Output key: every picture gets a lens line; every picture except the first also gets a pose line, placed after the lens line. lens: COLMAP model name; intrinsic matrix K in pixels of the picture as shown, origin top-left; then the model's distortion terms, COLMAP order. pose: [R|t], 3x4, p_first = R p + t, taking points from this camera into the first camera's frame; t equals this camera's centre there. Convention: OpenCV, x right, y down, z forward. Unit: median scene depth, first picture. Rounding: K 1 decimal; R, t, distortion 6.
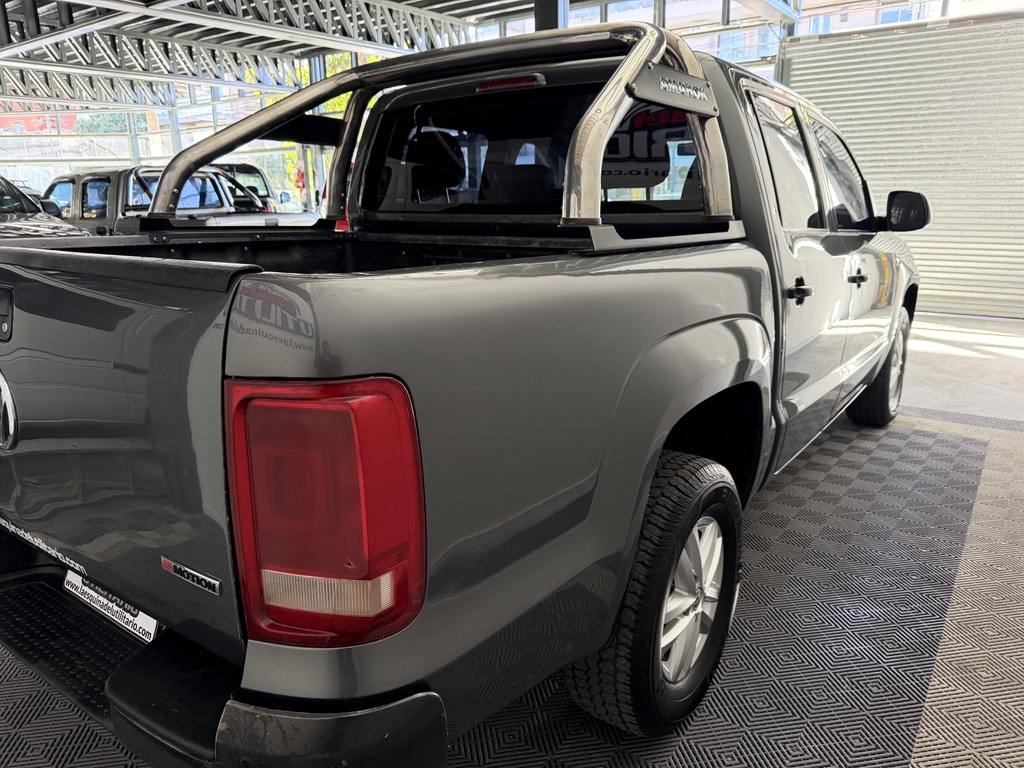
lens RADIAL K [[725.6, 0, 510.2], [0, 725.6, 375.8], [0, 0, 1]] dist [0.016525, -0.017992]
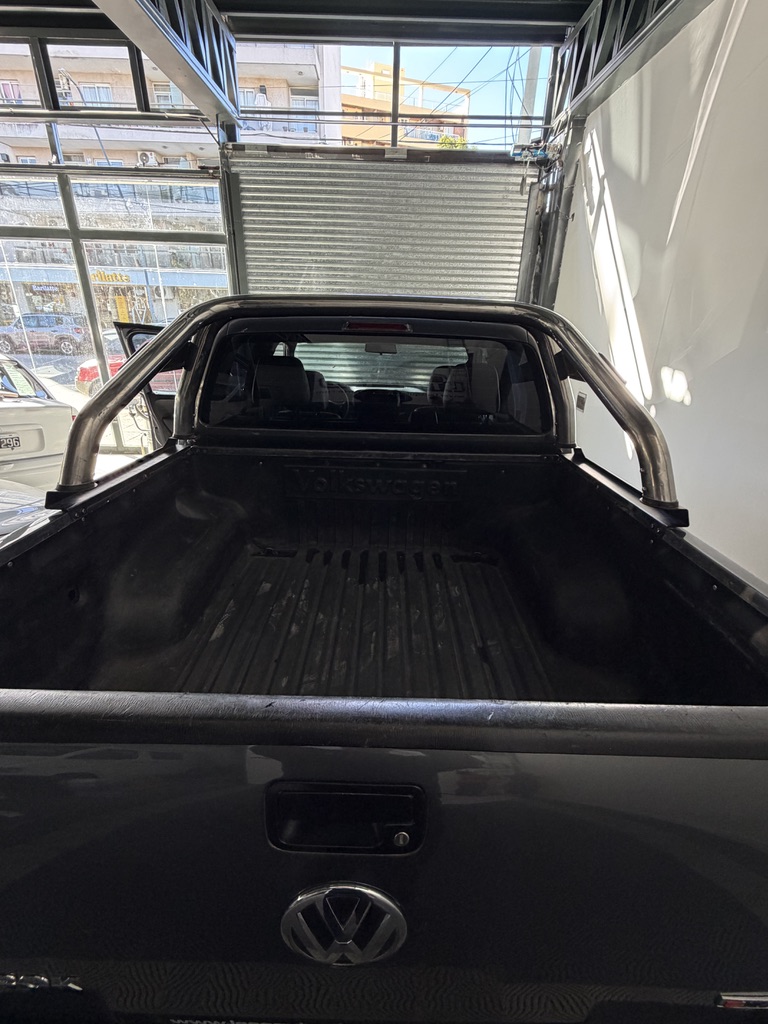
lens RADIAL K [[448.2, 0, 381.9], [0, 448.2, 515.2], [0, 0, 1]] dist [0.003056, -0.001070]
pose [[0.805421, -0.227664, 0.547236, 0.152068], [0.110866, 0.964859, 0.238234, -0.167322], [-0.582243, -0.131209, 0.802358, 0.450519]]
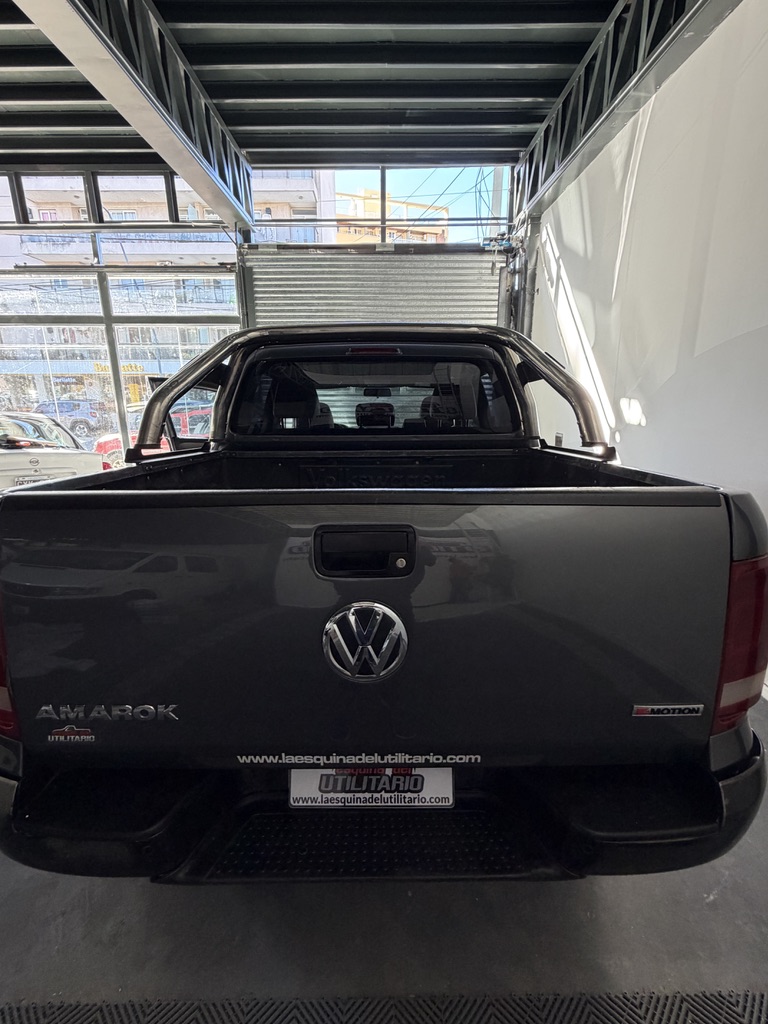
lens RADIAL K [[448.2, 0, 382.8], [0, 448.2, 519.7], [0, 0, 1]] dist [0.003056, -0.001070]
pose [[0.798170, -0.165081, 0.579372, 0.123753], [0.141166, 0.986198, 0.086521, -0.131667], [-0.585659, 0.012729, 0.810458, 0.420165]]
